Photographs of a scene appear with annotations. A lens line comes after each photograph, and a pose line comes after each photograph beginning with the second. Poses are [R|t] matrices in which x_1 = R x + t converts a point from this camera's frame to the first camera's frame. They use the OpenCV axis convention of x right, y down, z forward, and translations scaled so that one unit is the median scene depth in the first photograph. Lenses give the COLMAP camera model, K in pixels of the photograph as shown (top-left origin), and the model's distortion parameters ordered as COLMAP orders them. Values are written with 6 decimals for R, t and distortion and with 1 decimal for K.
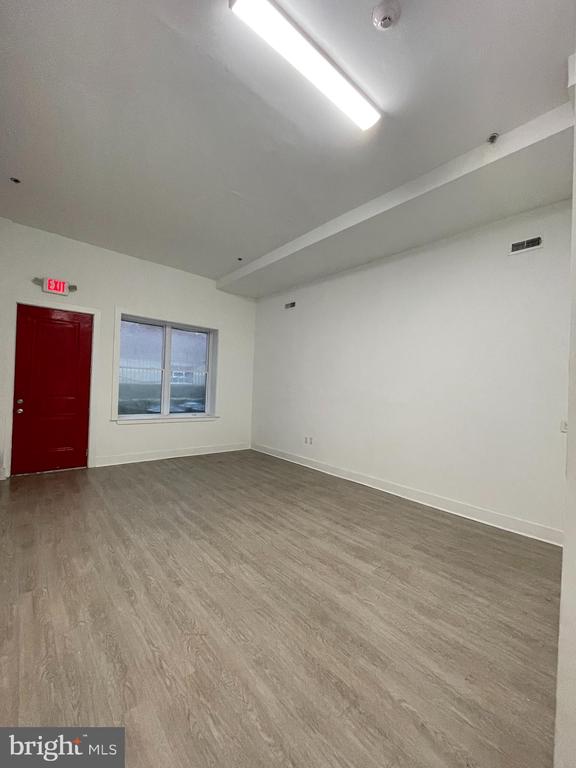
lens RADIAL K [[309.7, 0, 289.7], [0, 309.7, 385.1], [0, 0, 1]] dist [-0.003799, -0.000039]
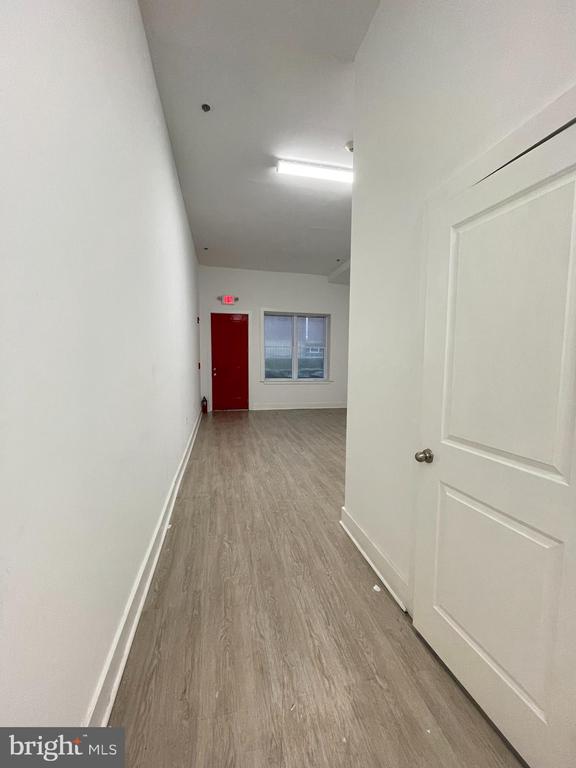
lens RADIAL K [[309.7, 0, 289.7], [0, 309.7, 385.1], [0, 0, 1]] dist [-0.003799, -0.000039]
pose [[0.879228, 0.010842, -0.476278, 0.426292], [0.027804, 0.996869, 0.074021, 0.030259], [0.475589, -0.078324, 0.876174, -0.433151]]
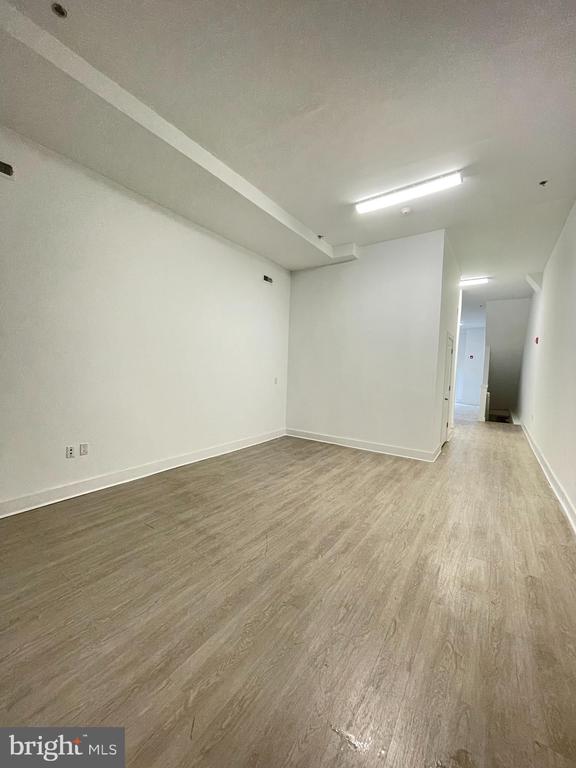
lens RADIAL K [[309.7, 0, 289.7], [0, 309.7, 385.1], [0, 0, 1]] dist [-0.003799, -0.000039]
pose [[-0.264082, -0.097998, 0.959509, -0.904781], [-0.044795, 0.994998, 0.089294, -0.018250], [-0.963460, -0.019400, -0.267151, 1.201925]]
